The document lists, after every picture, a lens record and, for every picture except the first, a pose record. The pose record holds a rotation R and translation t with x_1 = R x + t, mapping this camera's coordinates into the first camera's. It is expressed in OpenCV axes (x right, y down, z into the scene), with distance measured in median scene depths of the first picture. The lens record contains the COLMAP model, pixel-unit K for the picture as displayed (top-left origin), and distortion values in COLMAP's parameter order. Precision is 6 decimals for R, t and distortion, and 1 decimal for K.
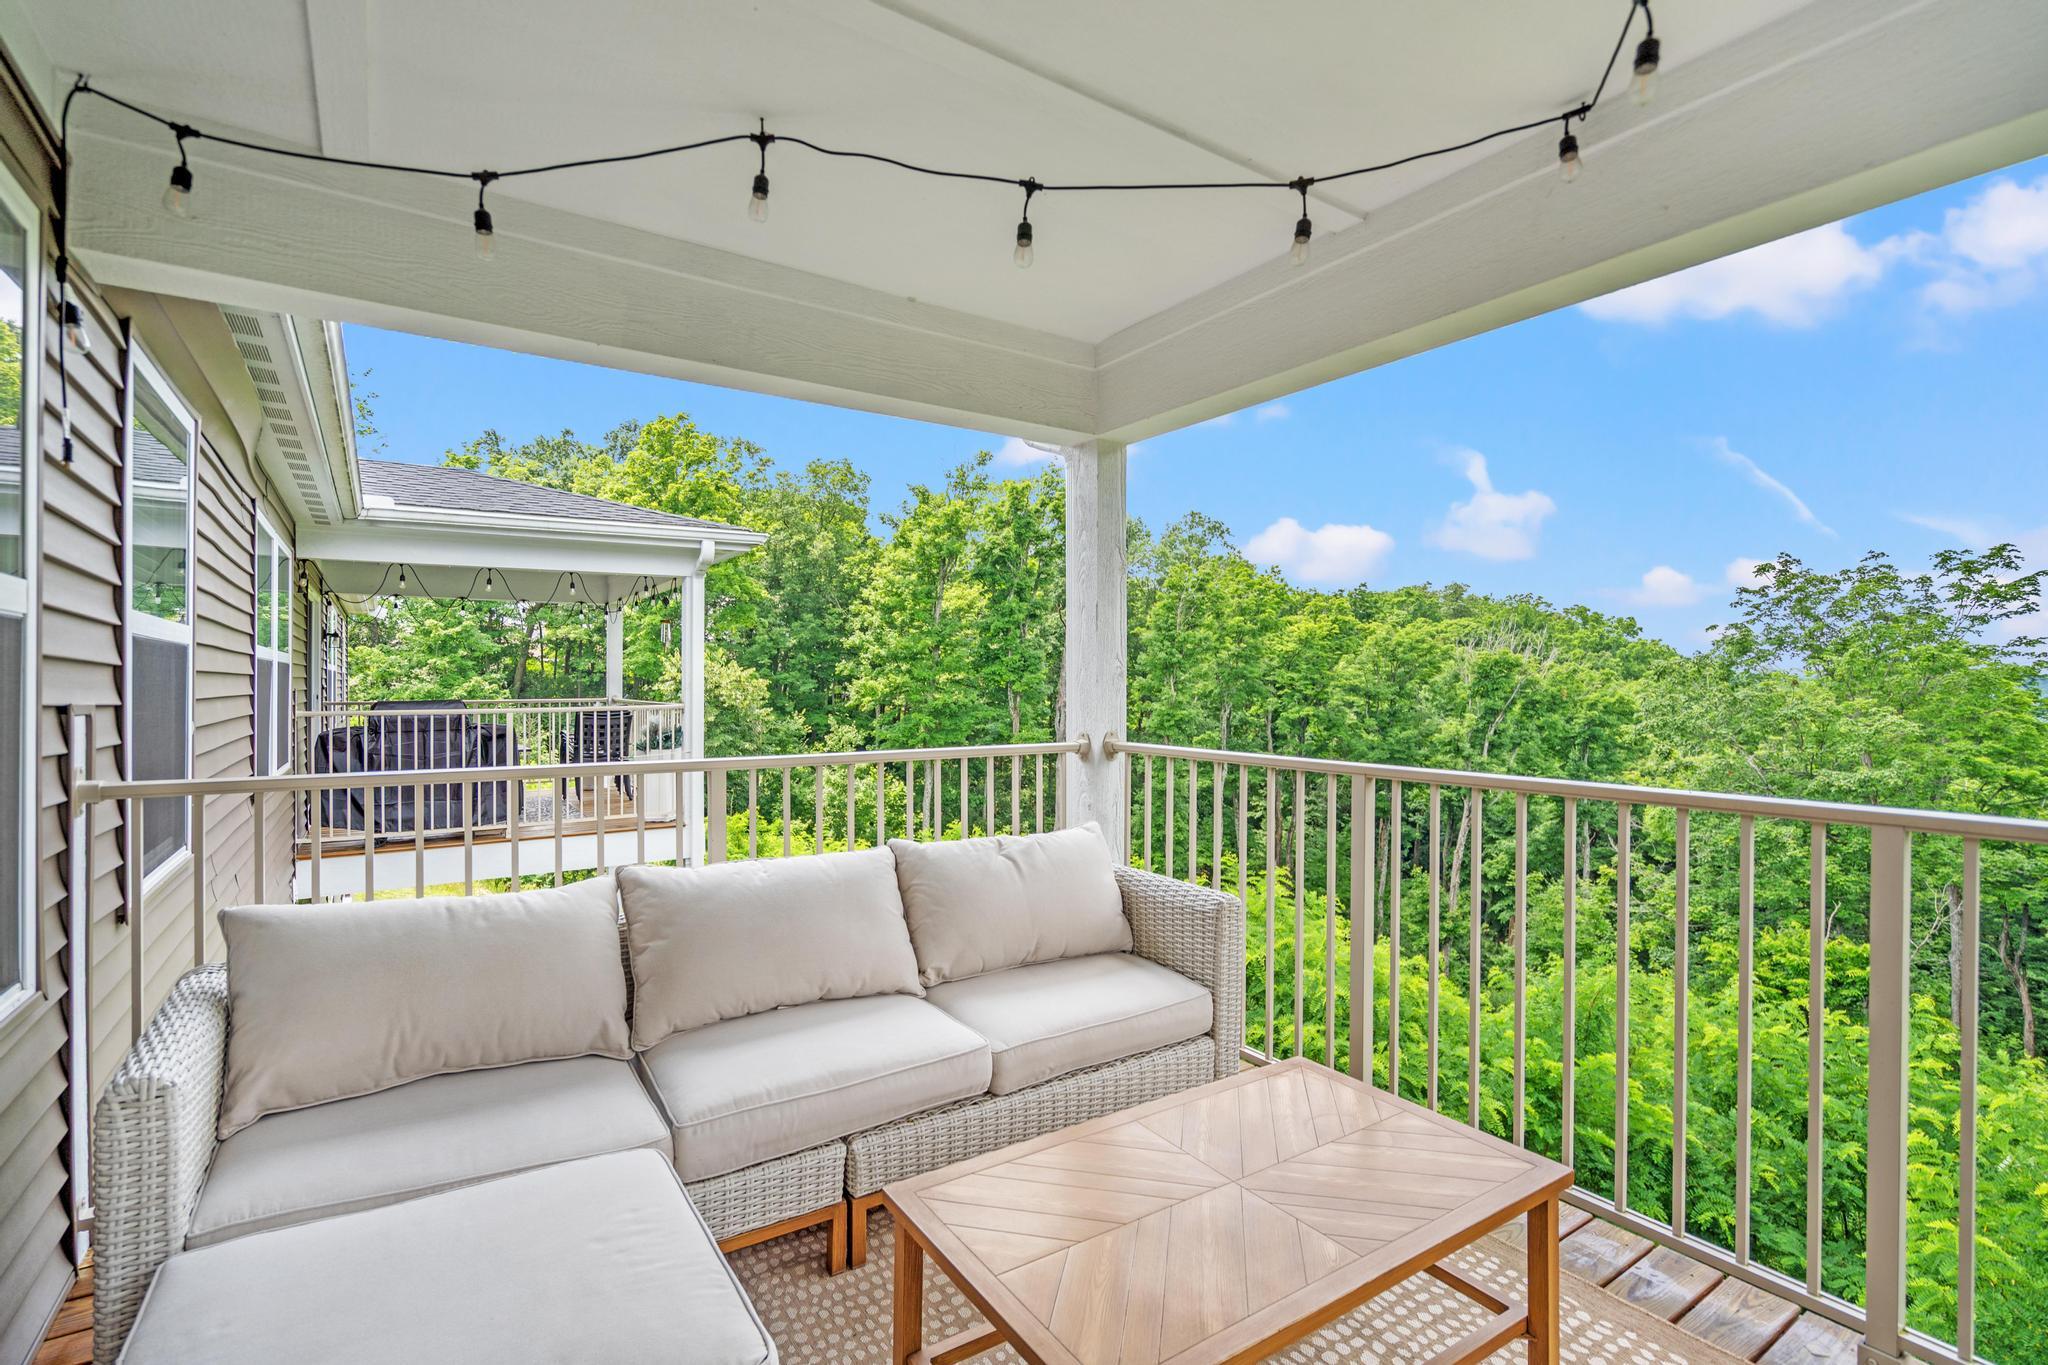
lens RADIAL K [[945.3, 0, 996.1], [0, 945.3, 691.2], [0, 0, 1]] dist [-0.004953, 0.002884]
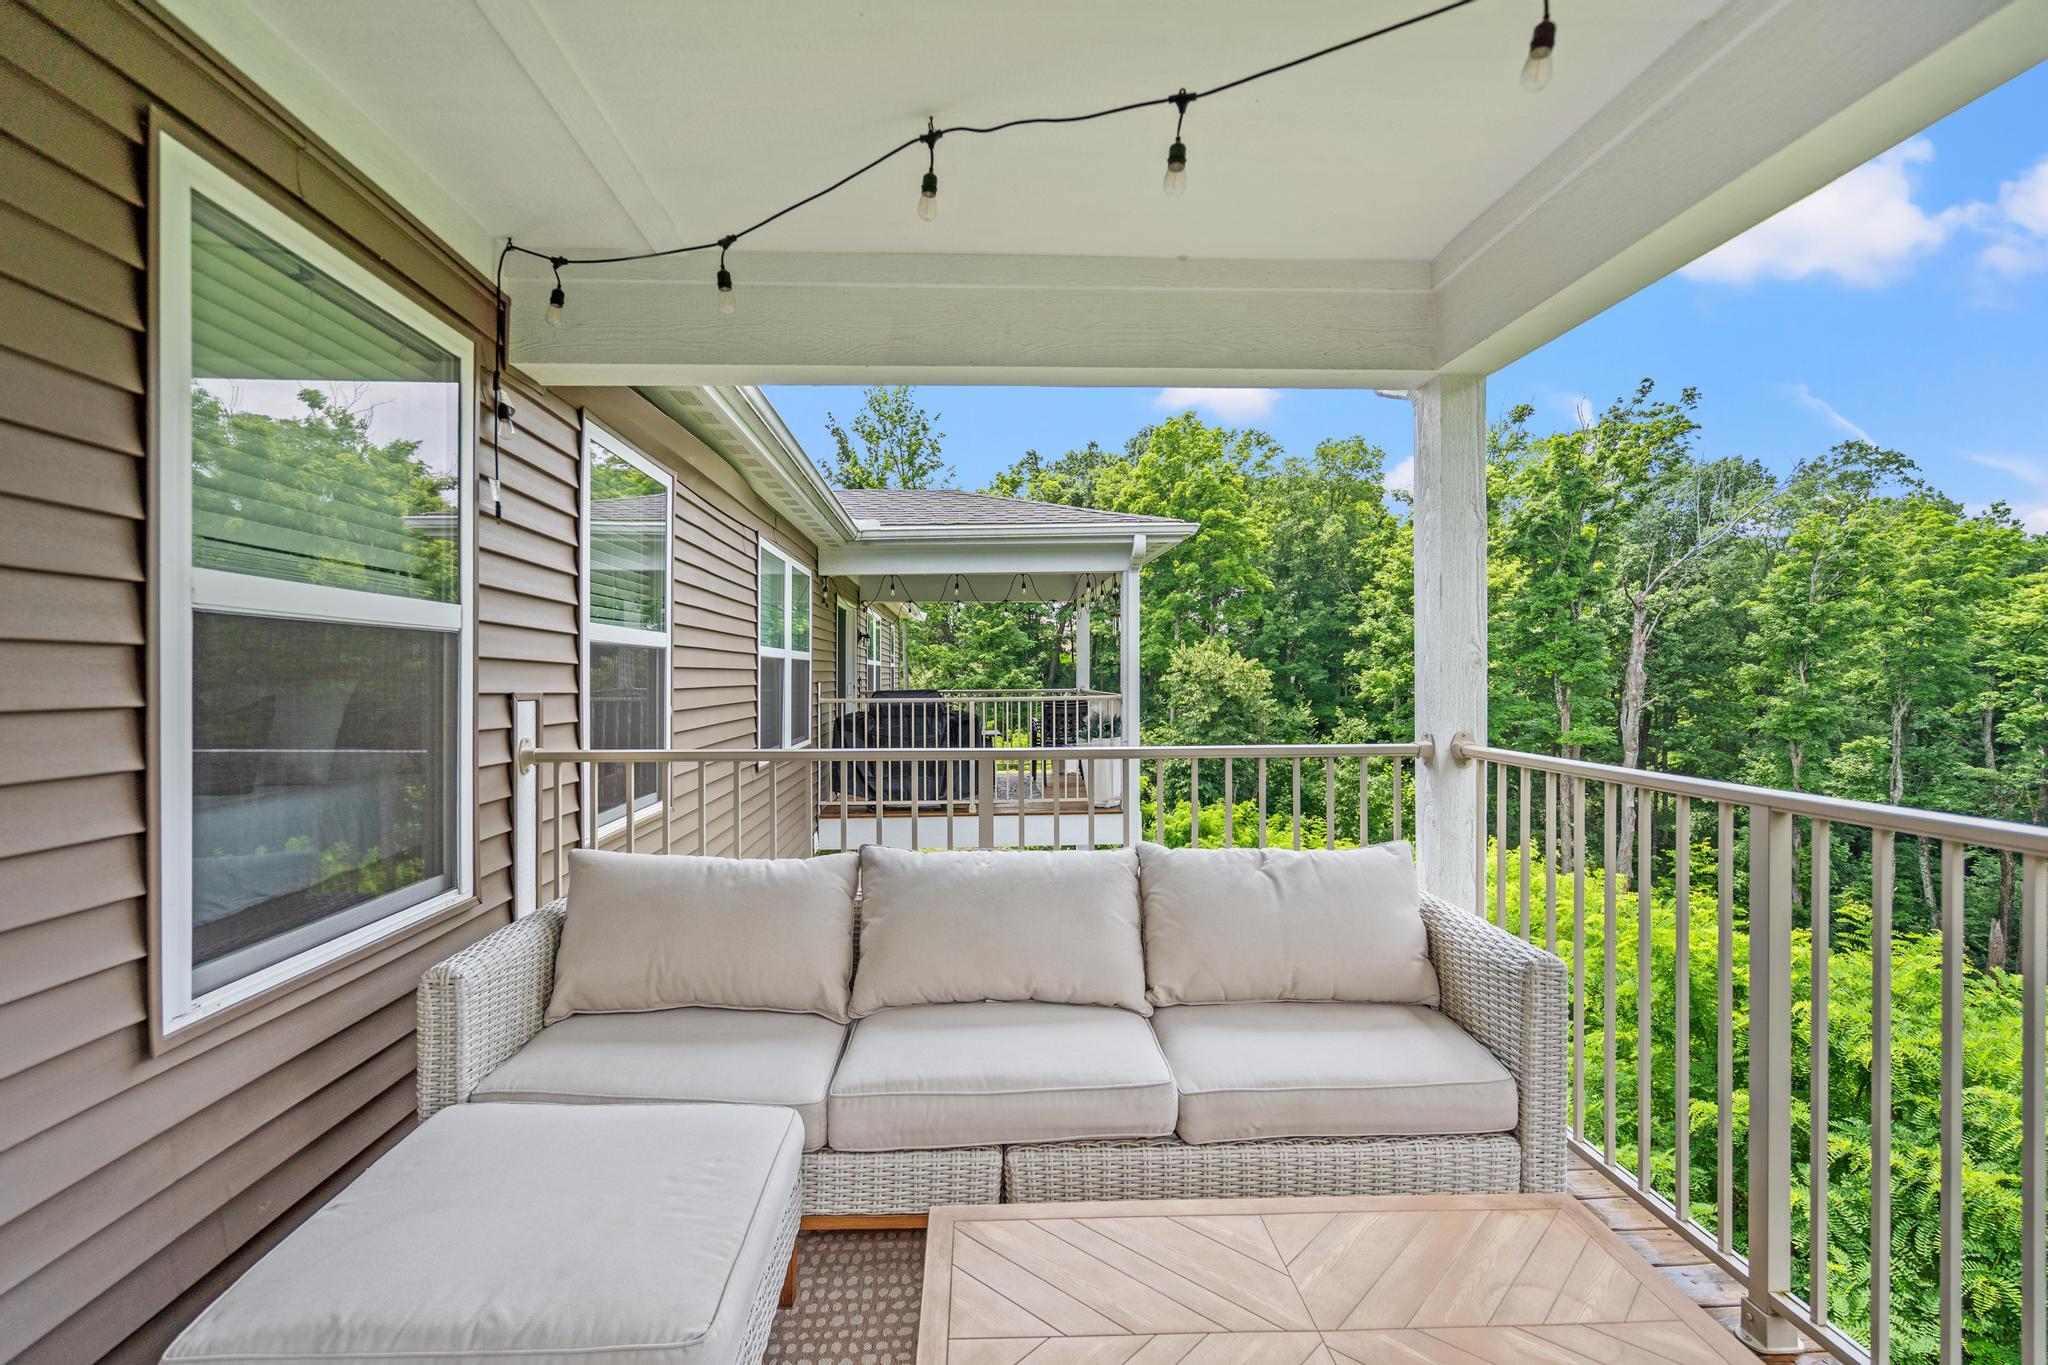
lens RADIAL K [[945.3, 0, 1016.3], [0, 945.3, 681.0], [0, 0, 1]] dist [-0.004953, 0.002884]
pose [[0.857134, -0.000420, -0.515093, 0.219960], [0.000016, 1.000000, -0.000790, -0.001140], [0.515093, 0.000668, 0.857134, 0.113373]]
